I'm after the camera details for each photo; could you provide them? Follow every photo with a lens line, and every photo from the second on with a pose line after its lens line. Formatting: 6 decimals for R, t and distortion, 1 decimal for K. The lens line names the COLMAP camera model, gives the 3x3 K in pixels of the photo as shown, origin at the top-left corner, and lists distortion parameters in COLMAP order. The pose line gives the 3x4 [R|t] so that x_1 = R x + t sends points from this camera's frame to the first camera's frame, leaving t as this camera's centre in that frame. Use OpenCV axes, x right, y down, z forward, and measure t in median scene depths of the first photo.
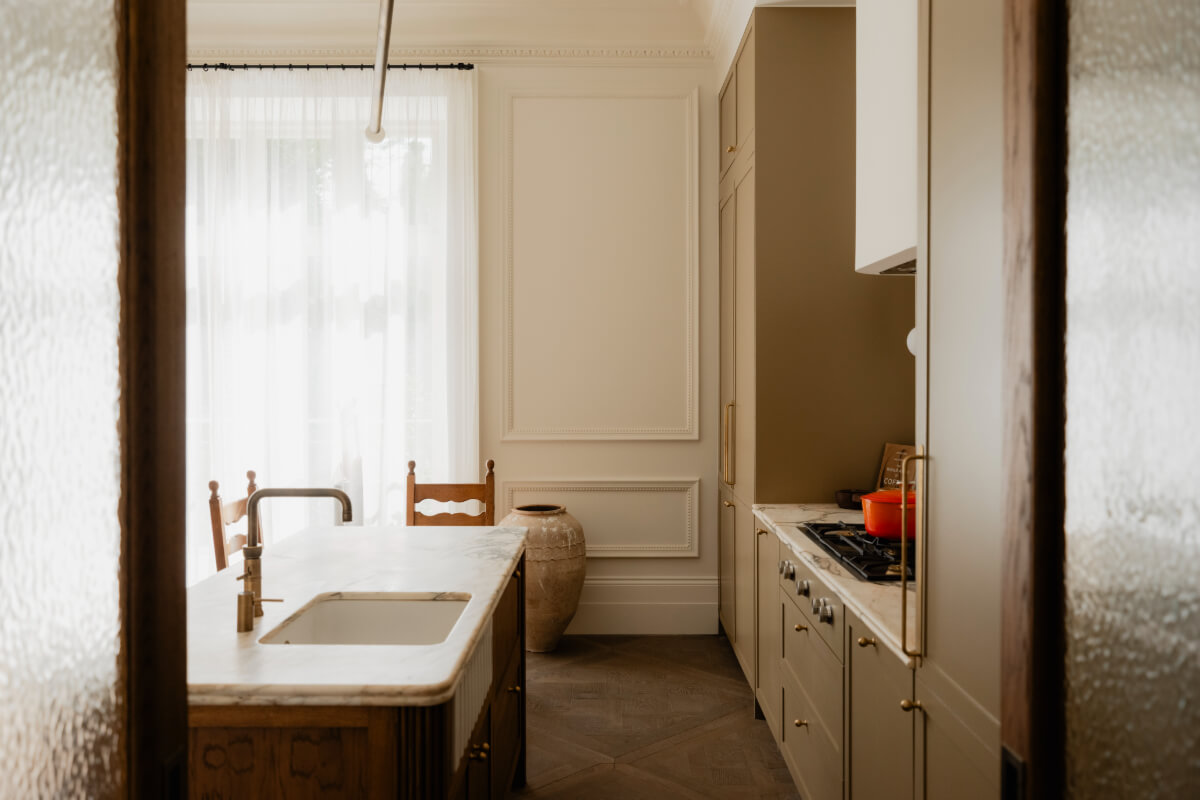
lens RADIAL K [[1006.4, 0, 608.3], [0, 1006.4, 401.6], [0, 0, 1]] dist [-0.002988, 0.009539]
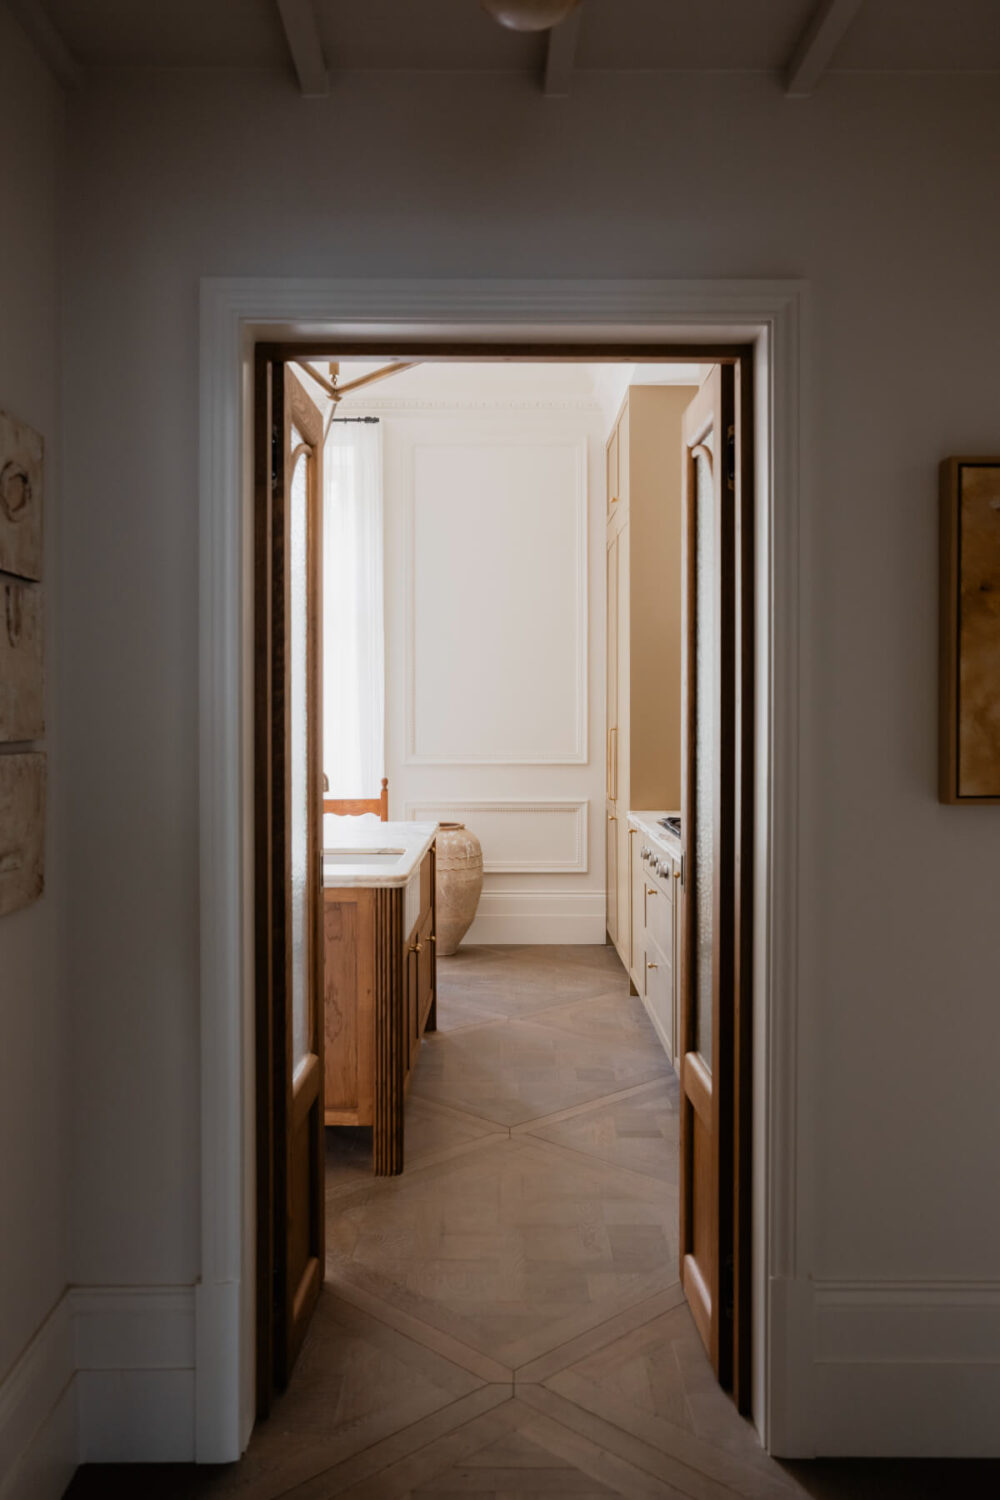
lens RADIAL K [[2140.5, 0, 497.9], [0, 2140.5, 715.4], [0, 0, 1]] dist [-0.000501, -0.020619]
pose [[0.999991, -0.000522, -0.004245, 0.004011], [0.000329, 0.998972, -0.045322, 0.094334], [0.004264, 0.045320, 0.998963, -1.349271]]
